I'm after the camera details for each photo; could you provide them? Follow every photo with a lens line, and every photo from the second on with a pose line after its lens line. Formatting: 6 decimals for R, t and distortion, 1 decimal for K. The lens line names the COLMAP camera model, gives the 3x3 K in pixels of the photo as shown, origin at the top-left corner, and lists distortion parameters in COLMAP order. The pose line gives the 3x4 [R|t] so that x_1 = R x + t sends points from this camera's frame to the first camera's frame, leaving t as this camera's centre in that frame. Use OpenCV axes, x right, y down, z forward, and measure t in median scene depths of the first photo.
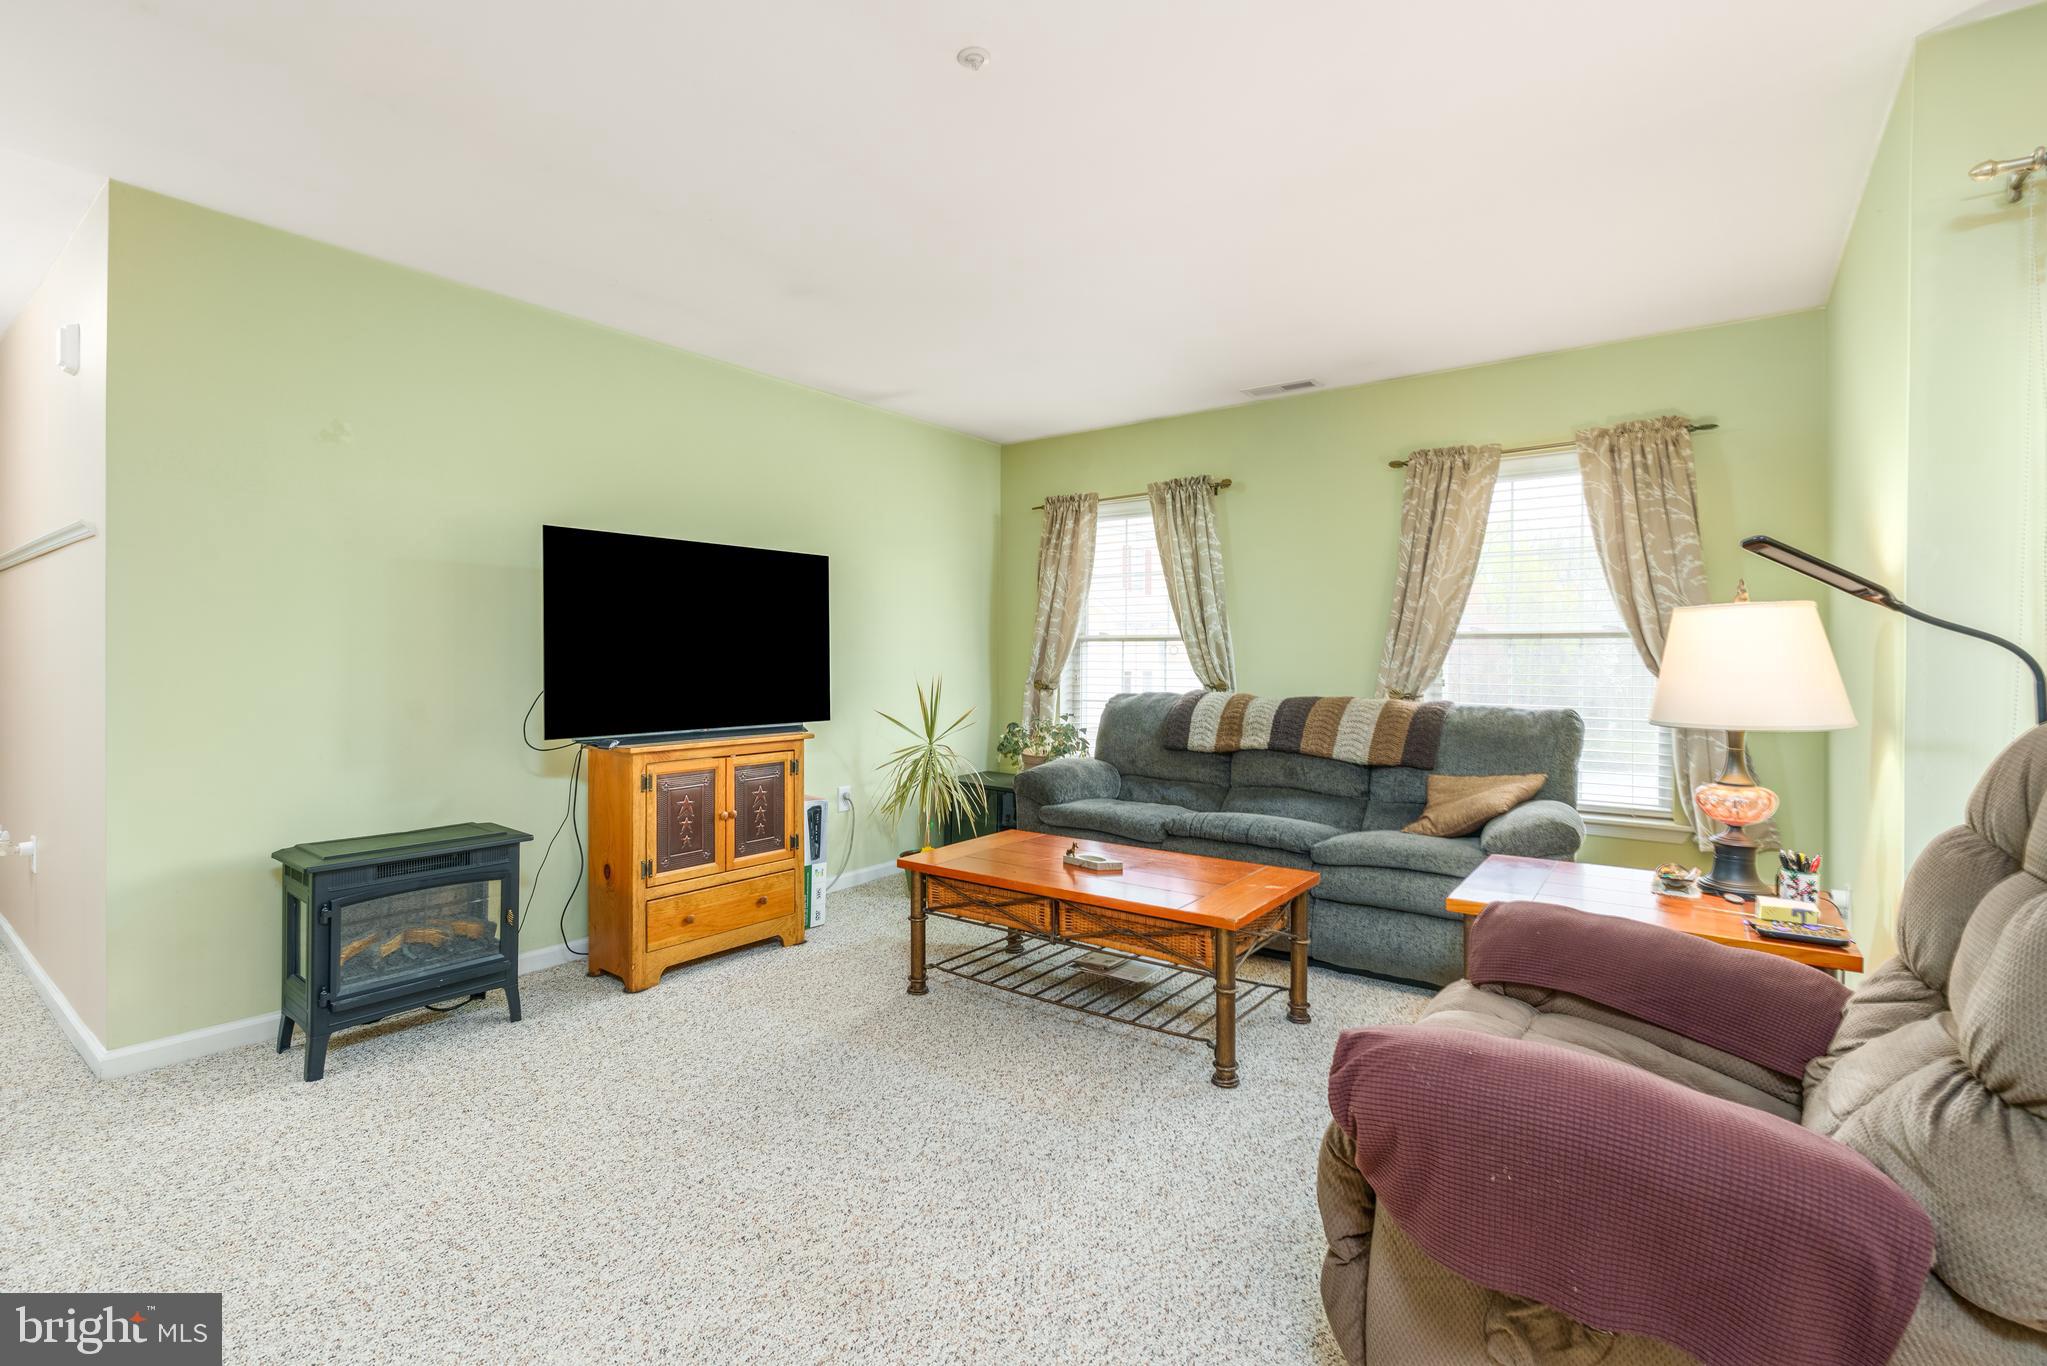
lens RADIAL K [[952.1, 0, 1019.6], [0, 952.1, 659.9], [0, 0, 1]] dist [-0.002737, -0.000745]
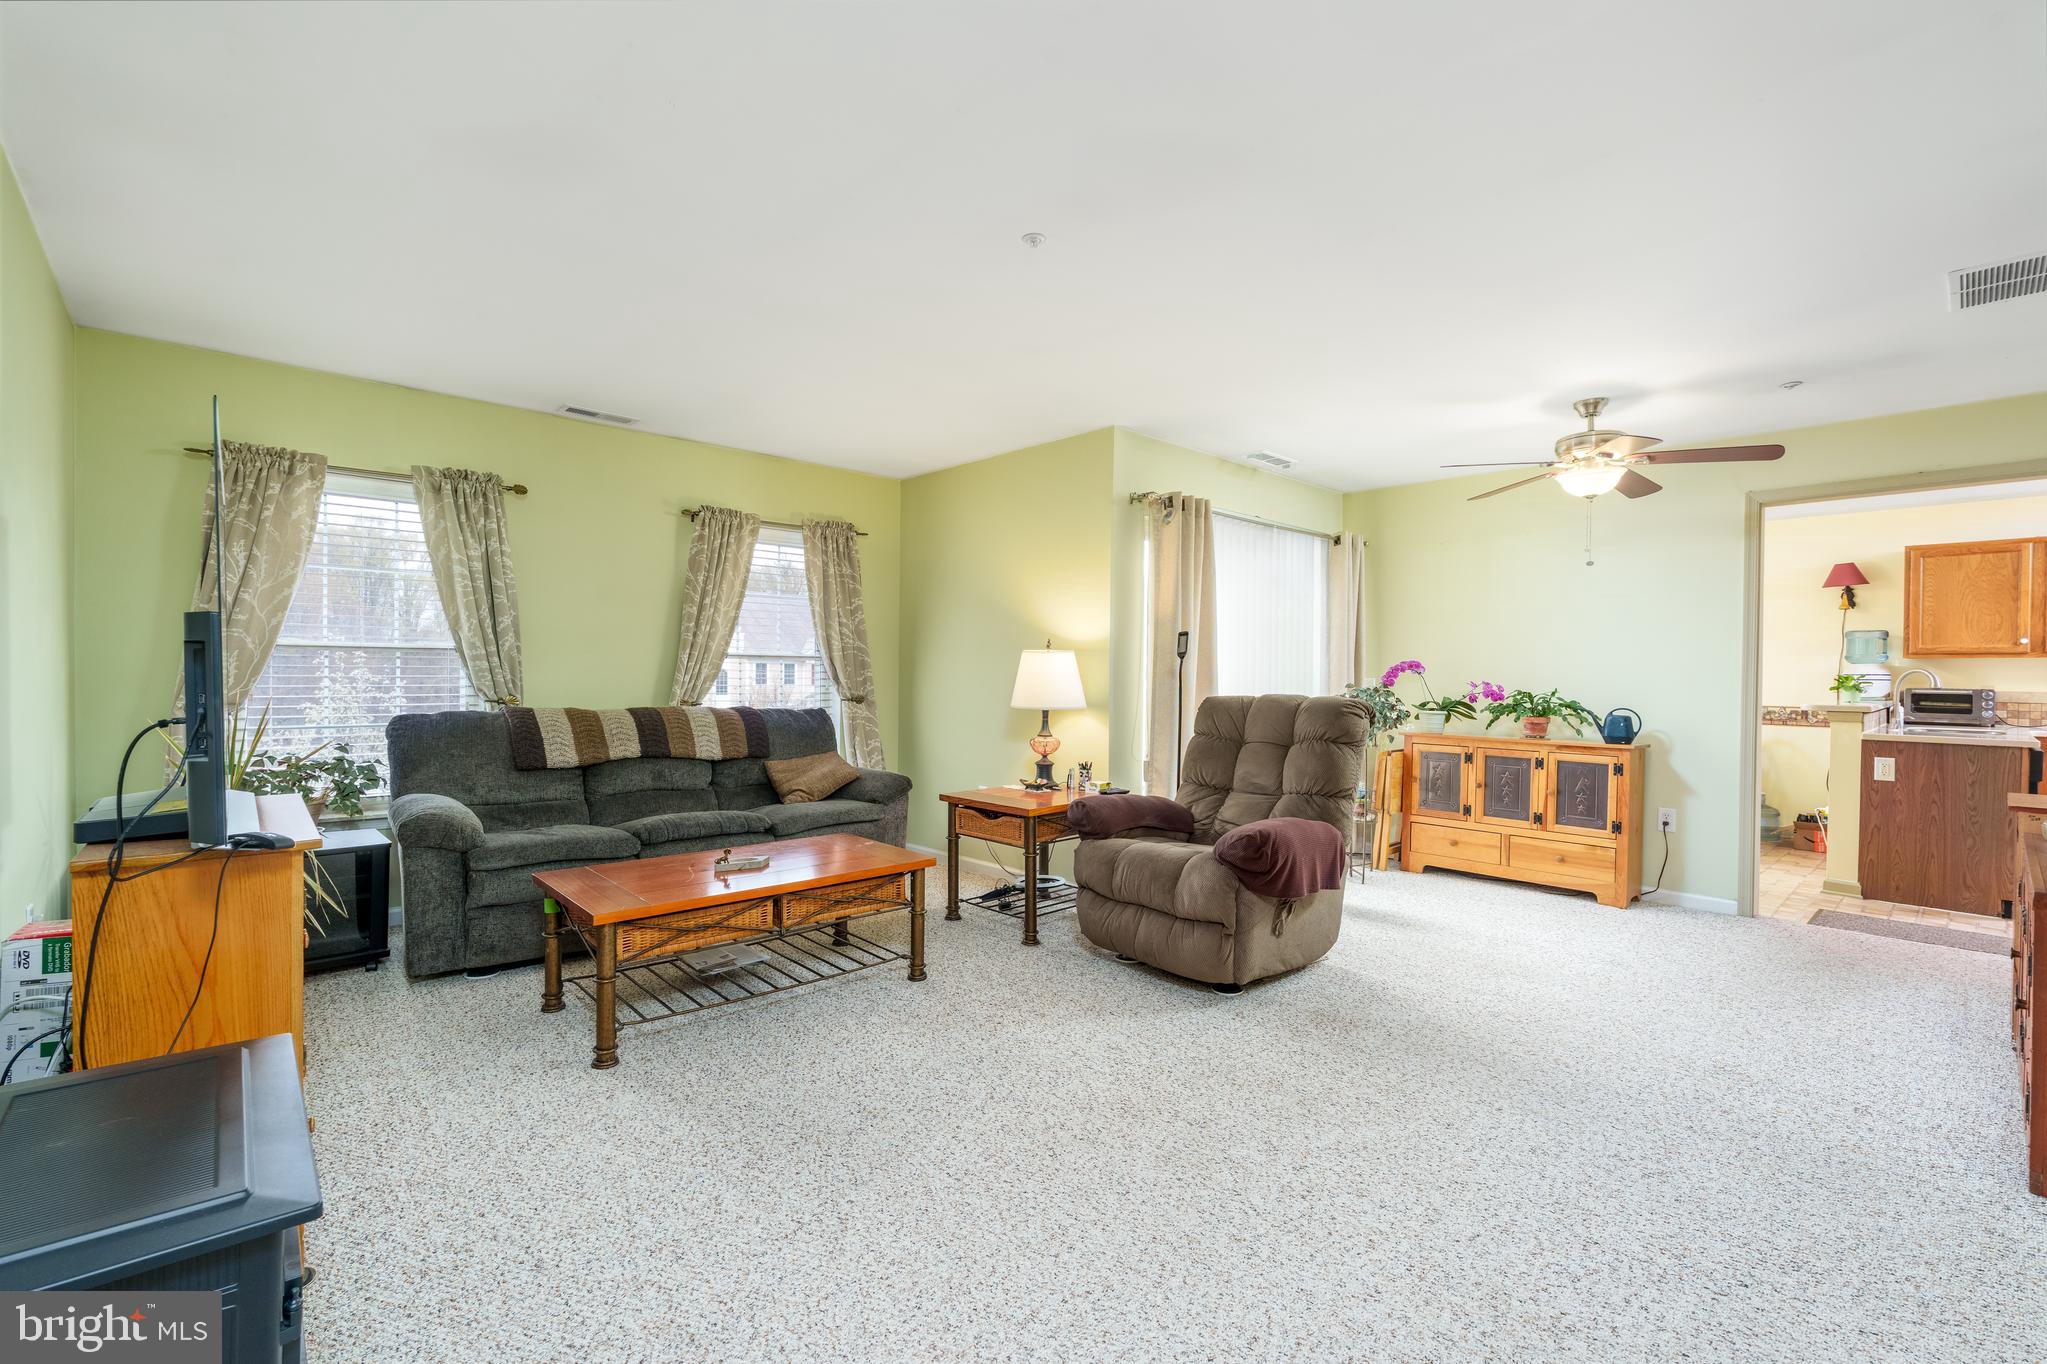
lens RADIAL K [[892.7, 0, 1023.5], [0, 892.7, 682.0], [0, 0, 1]] dist [-0.000075, -0.000028]
pose [[0.169359, -0.009180, 0.985512, -0.708456], [-0.004164, 0.999941, 0.010030, -0.003614], [-0.985546, -0.005802, 0.169311, 0.423919]]
